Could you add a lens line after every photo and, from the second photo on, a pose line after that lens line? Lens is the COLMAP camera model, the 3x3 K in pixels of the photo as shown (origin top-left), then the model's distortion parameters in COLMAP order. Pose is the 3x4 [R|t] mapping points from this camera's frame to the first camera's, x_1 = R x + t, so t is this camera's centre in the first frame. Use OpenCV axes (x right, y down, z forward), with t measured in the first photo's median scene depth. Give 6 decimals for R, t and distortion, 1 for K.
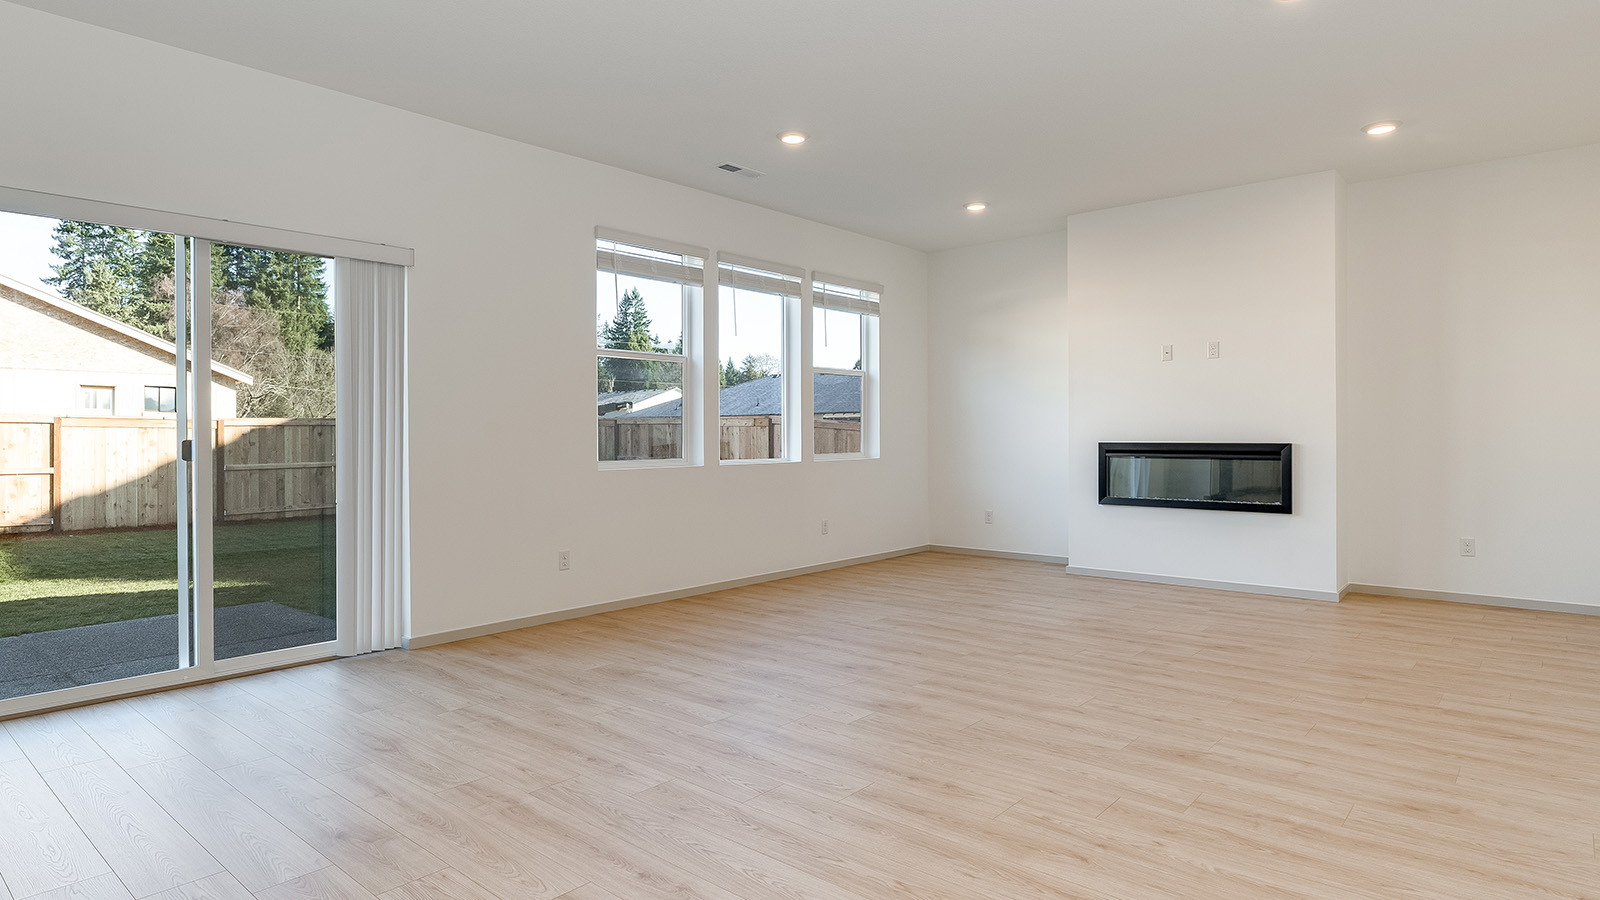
lens RADIAL K [[871.4, 0, 788.3], [0, 871.4, 441.2], [0, 0, 1]] dist [-0.001959, -0.001086]
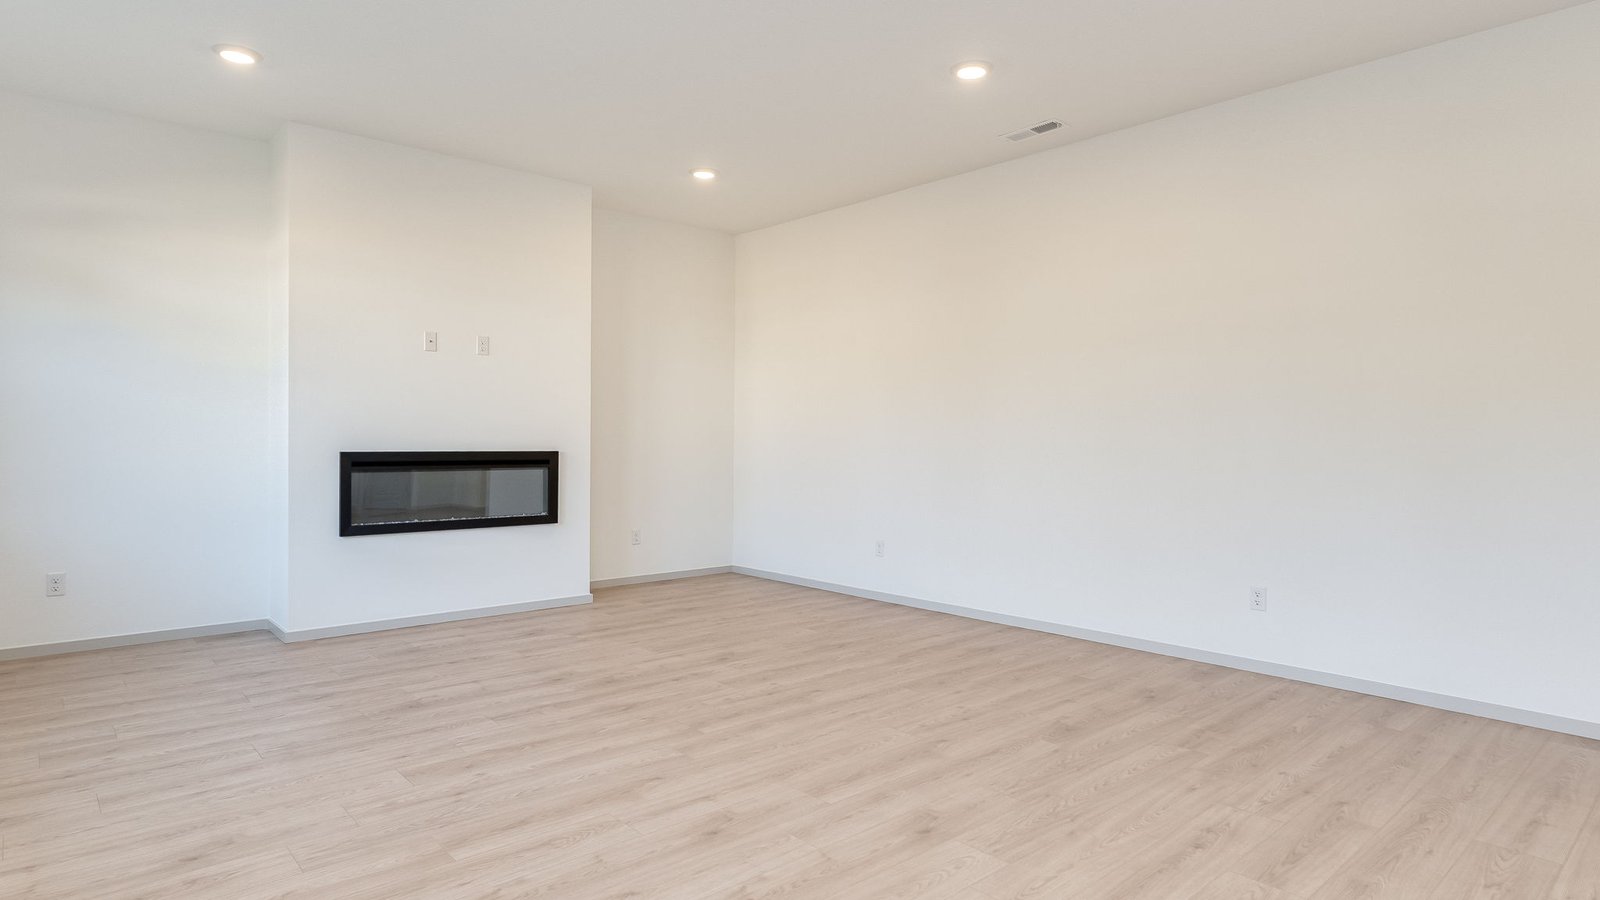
lens RADIAL K [[871.4, 0, 788.3], [0, 871.4, 441.2], [0, 0, 1]] dist [-0.001959, -0.001086]
pose [[0.134475, 0.002583, 0.990914, -0.376771], [0.002017, 0.999994, -0.002880, -0.005457], [-0.990915, 0.002386, 0.134469, 0.634261]]
